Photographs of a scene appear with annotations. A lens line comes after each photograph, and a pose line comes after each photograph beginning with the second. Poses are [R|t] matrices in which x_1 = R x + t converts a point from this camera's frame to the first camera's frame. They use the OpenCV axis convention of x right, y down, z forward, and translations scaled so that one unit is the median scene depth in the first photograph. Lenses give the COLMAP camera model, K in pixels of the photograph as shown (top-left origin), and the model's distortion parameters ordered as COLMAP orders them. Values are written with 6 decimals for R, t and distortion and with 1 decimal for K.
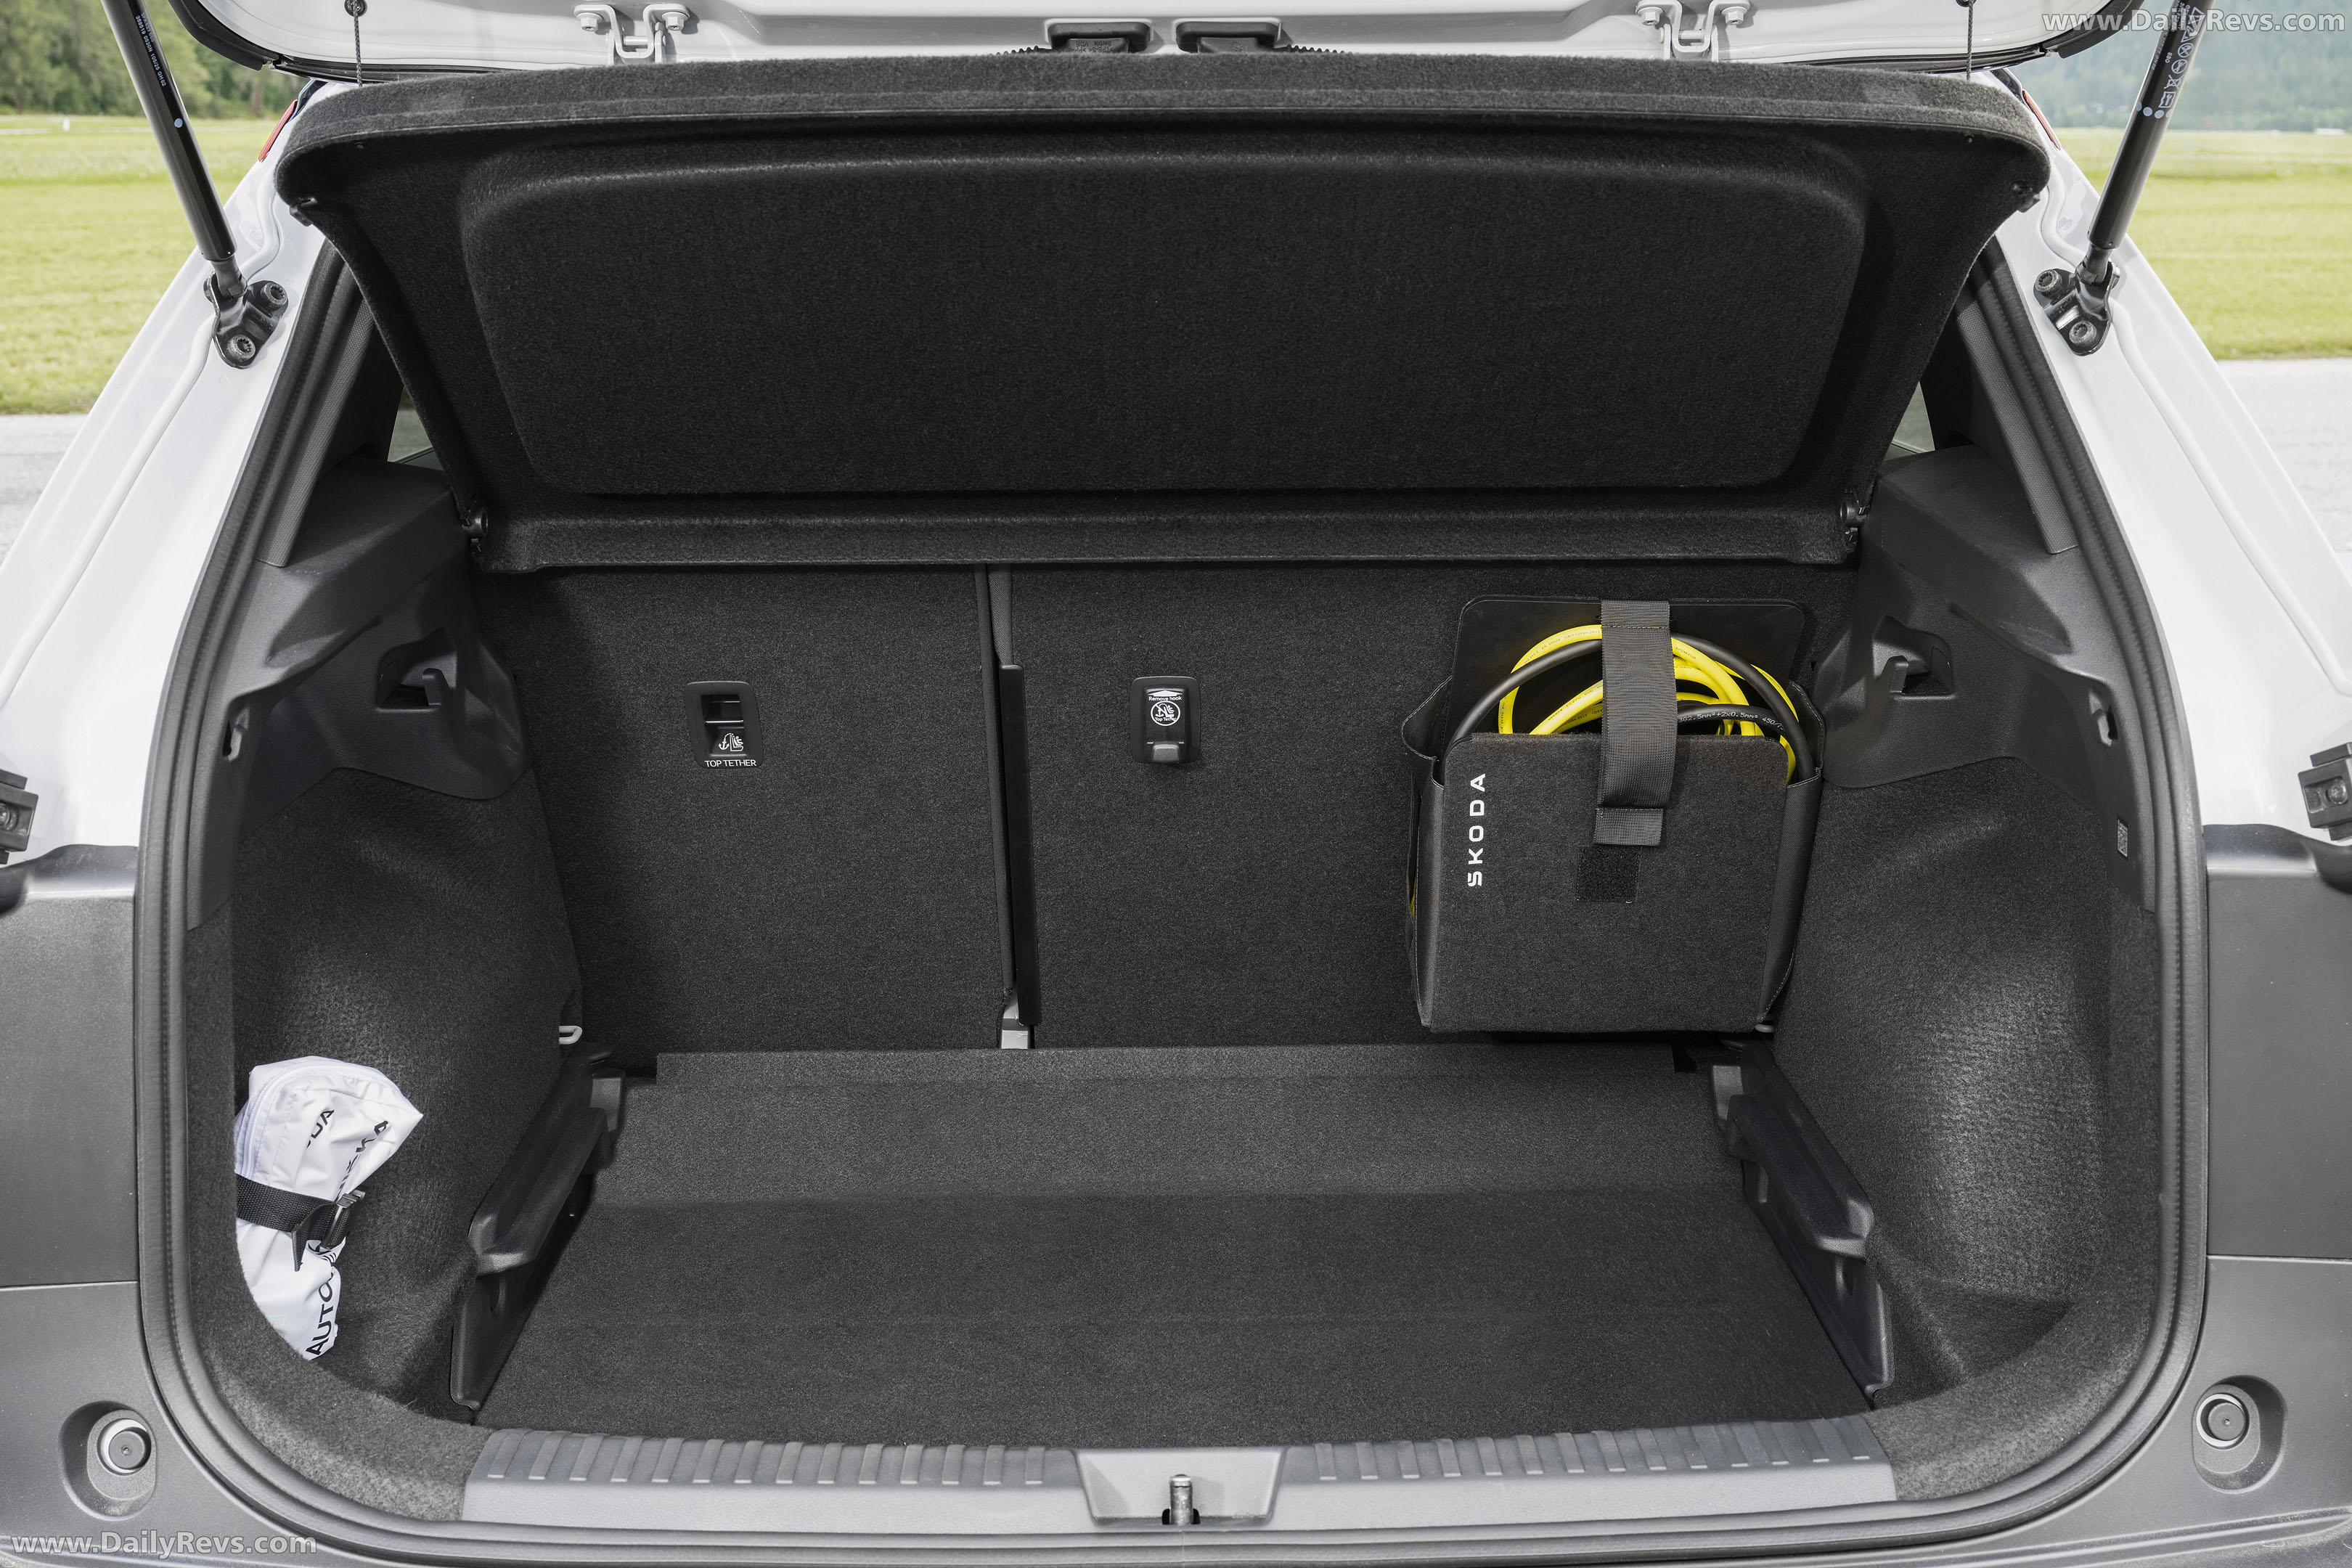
lens RADIAL K [[2480.7, 0, 1175.8], [0, 2480.7, 779.9], [0, 0, 1]] dist [0.013102, 0.000000]
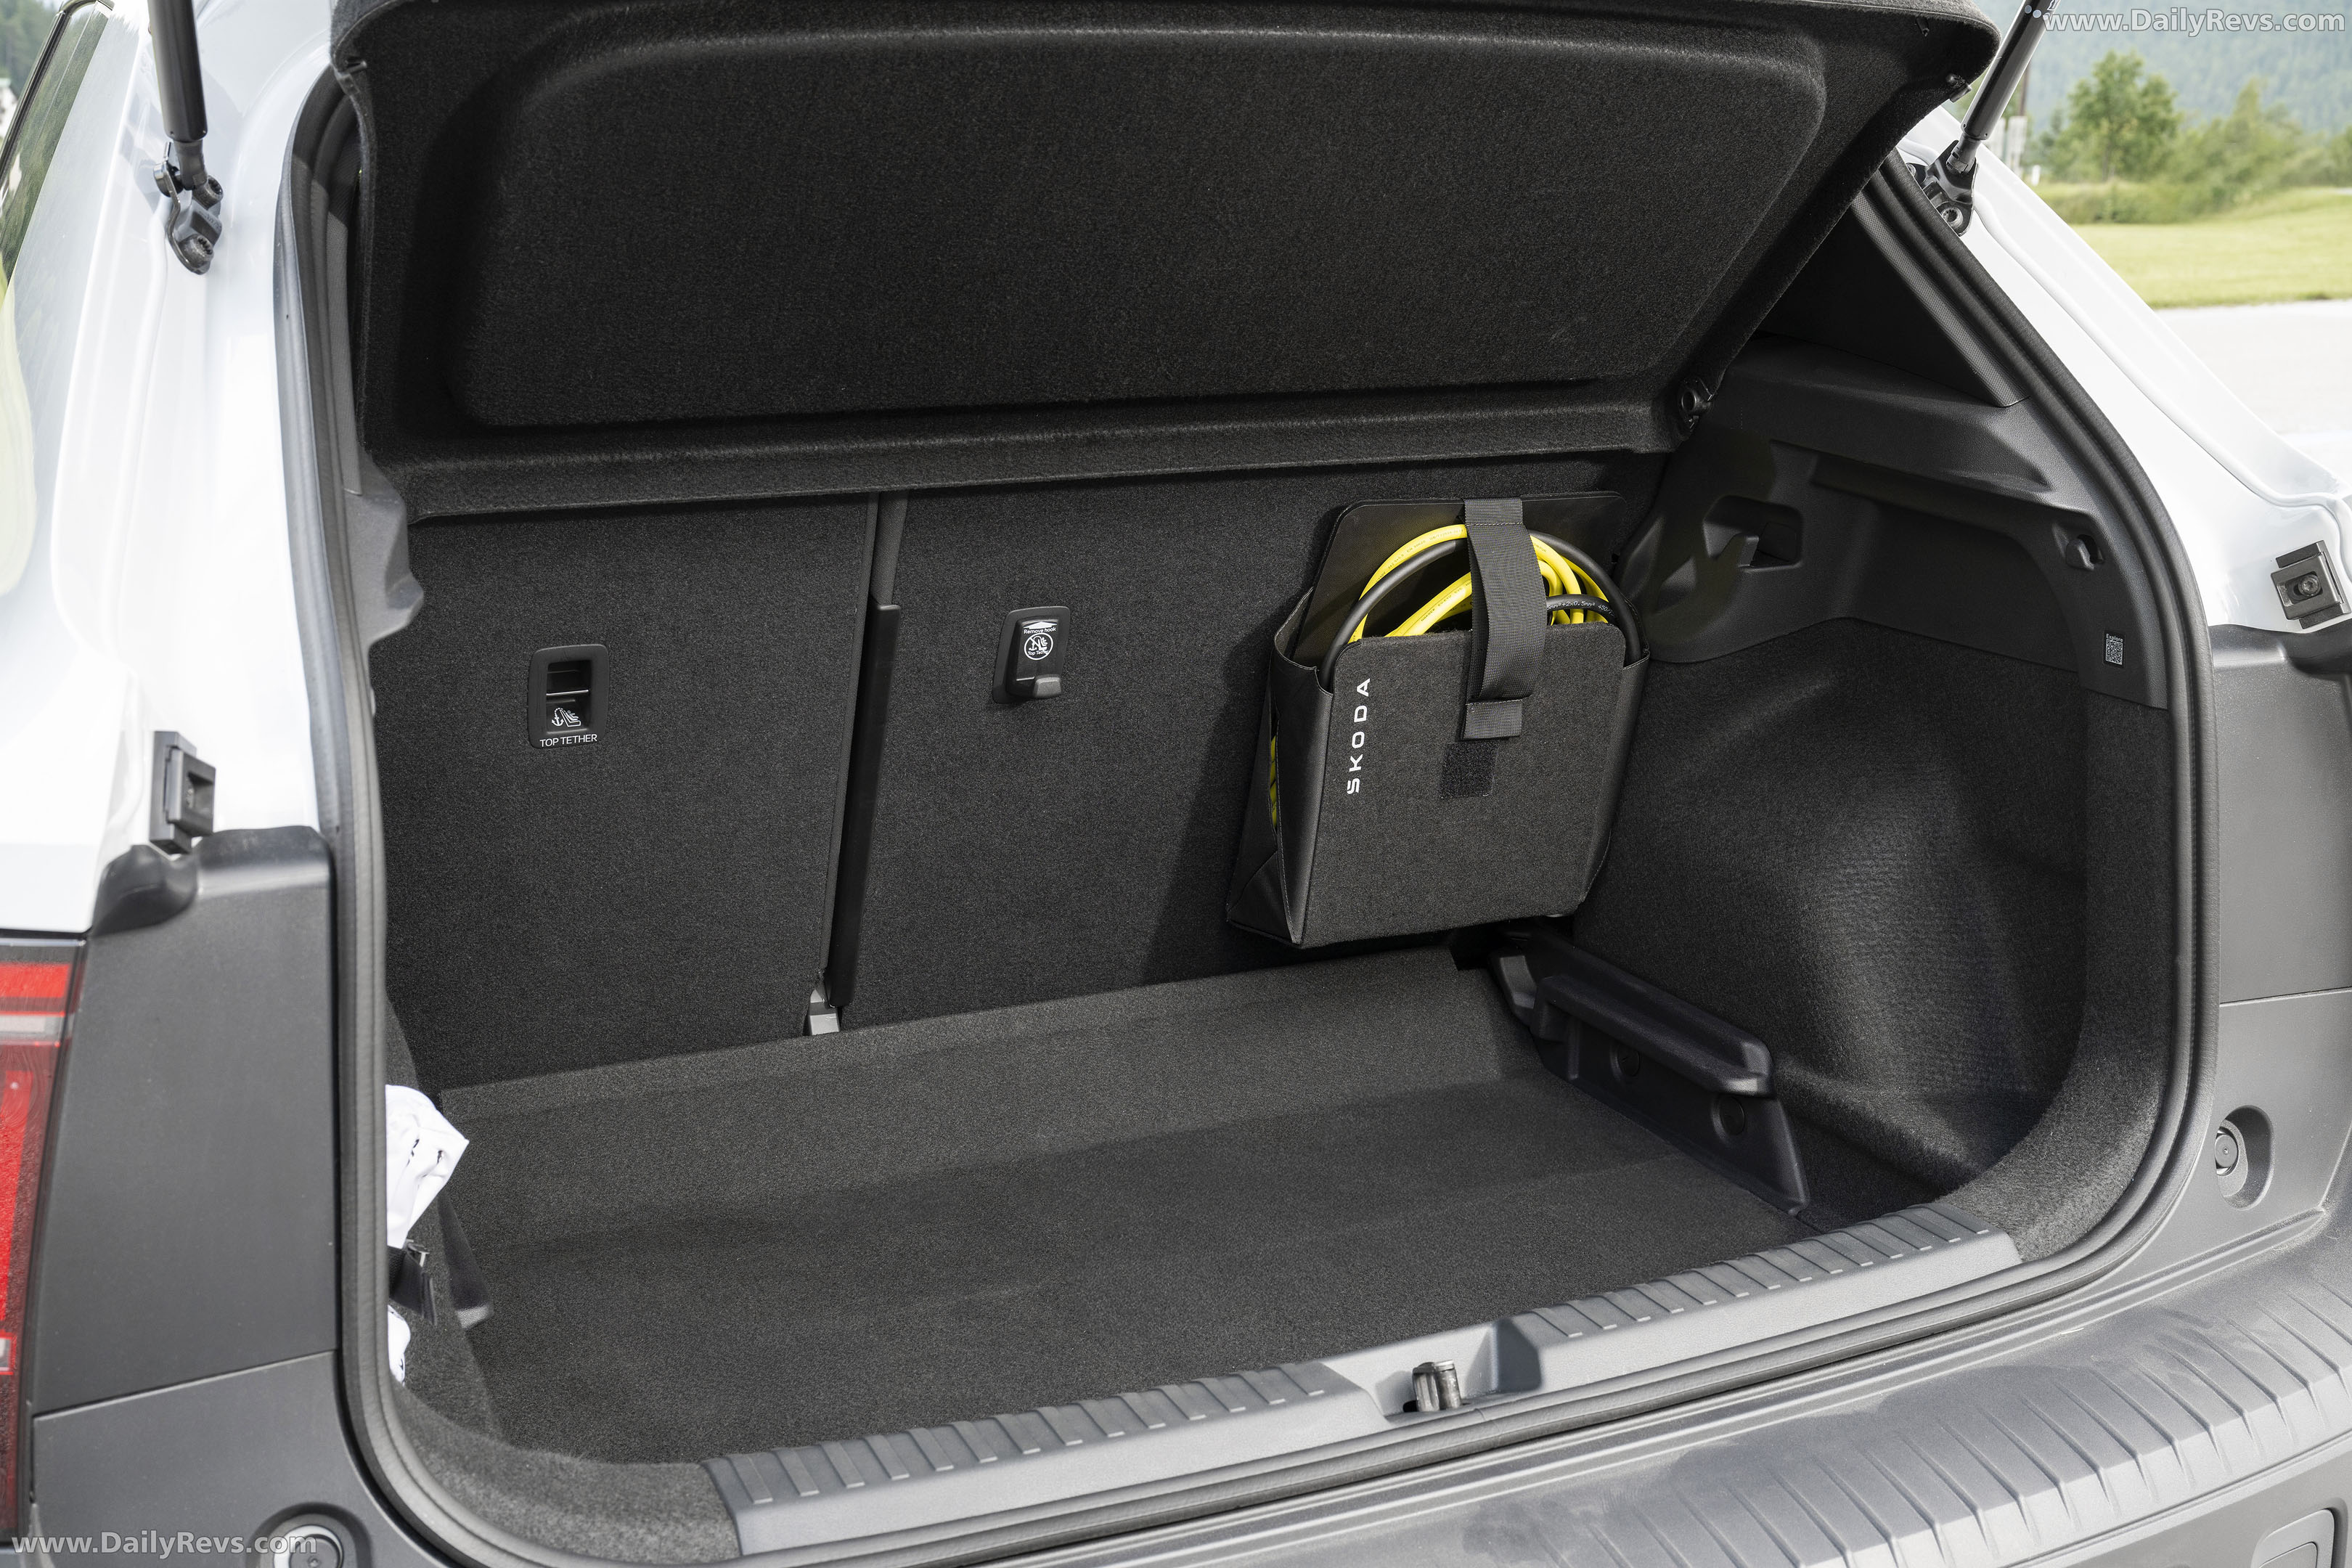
lens RADIAL K [[2561.8, 0, 1177.0], [0, 2561.8, 788.2], [0, 0, 1]] dist [0.021797, 0.000000]
pose [[0.914565, -0.093118, 0.393573, -0.373592], [0.099330, 0.995044, 0.004604, 0.030285], [-0.392051, 0.034883, 0.919282, 0.074525]]
